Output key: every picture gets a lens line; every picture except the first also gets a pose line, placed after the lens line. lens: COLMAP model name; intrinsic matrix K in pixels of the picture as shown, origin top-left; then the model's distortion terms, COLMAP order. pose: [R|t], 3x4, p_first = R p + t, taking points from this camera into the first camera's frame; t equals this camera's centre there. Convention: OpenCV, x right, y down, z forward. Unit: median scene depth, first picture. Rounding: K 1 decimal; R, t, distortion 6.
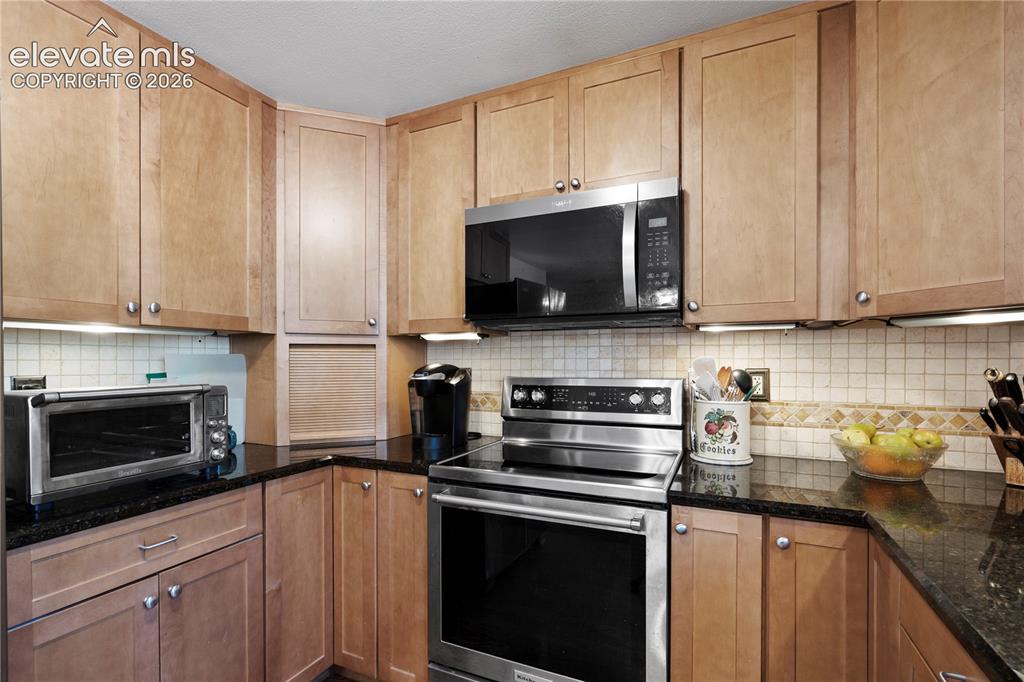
lens RADIAL K [[466.7, 0, 514.0], [0, 466.7, 363.4], [0, 0, 1]] dist [-0.001338, 0.000233]
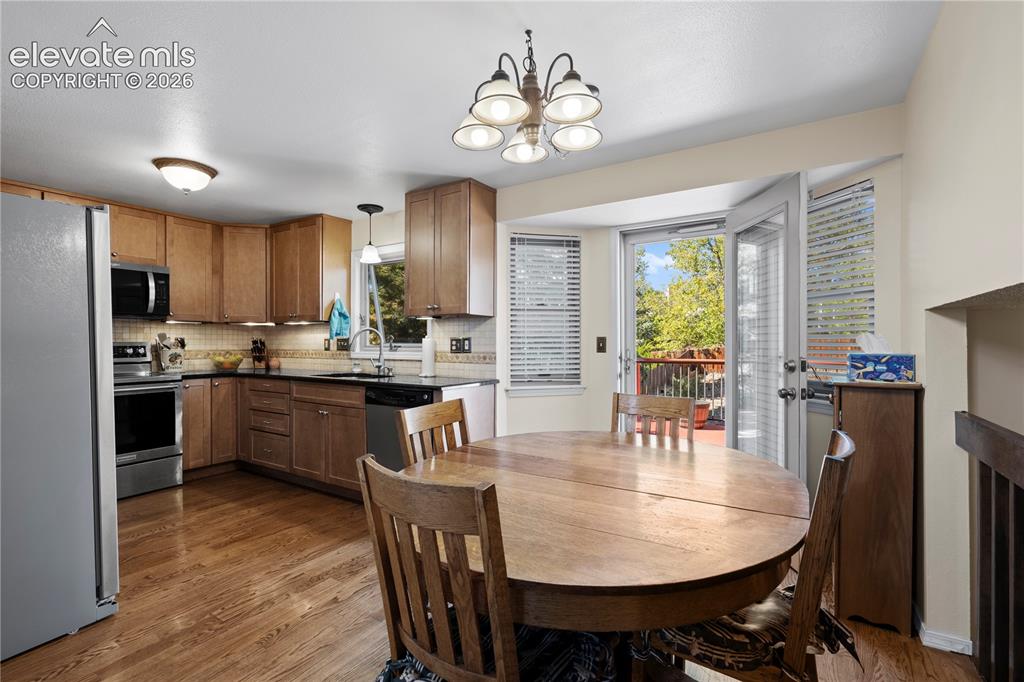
lens RADIAL K [[463.1, 0, 511.2], [0, 463.1, 345.7], [0, 0, 1]] dist [-0.001255, 0.000078]
pose [[0.139210, -0.007311, 0.990236, -1.805044], [0.005939, 0.999961, 0.006548, 0.050738], [-0.990245, 0.004969, 0.139248, -1.198282]]
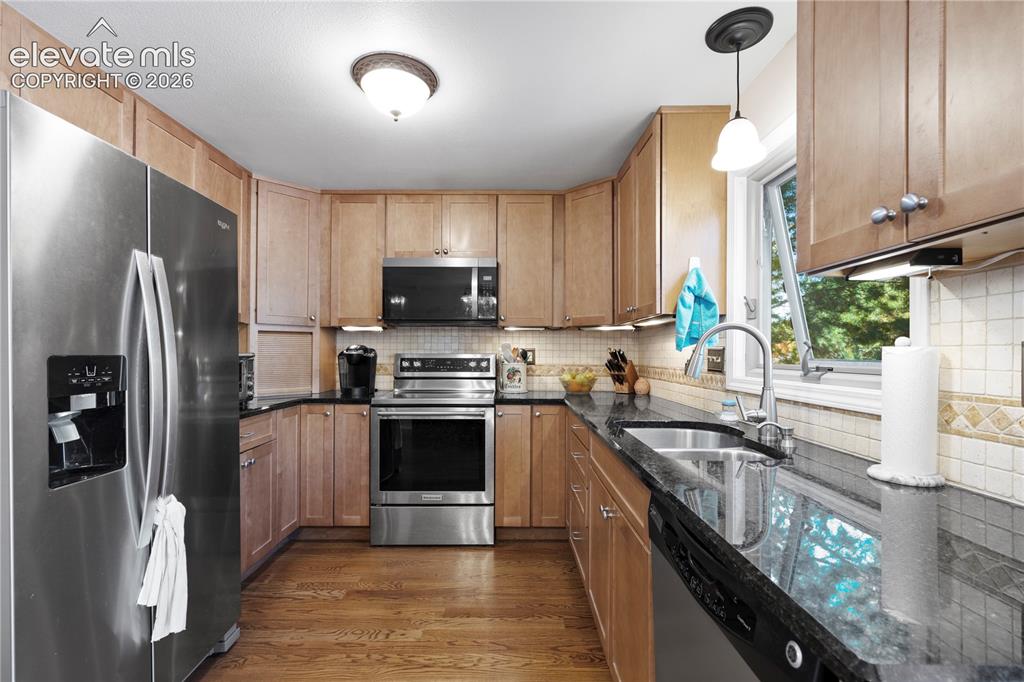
lens RADIAL K [[463.1, 0, 511.2], [0, 463.1, 345.7], [0, 0, 1]] dist [-0.001255, 0.000078]
pose [[0.907984, 0.011171, 0.418856, -0.418724], [-0.002963, 0.999791, -0.020242, 0.041410], [-0.418995, 0.017139, 0.907827, -0.841347]]
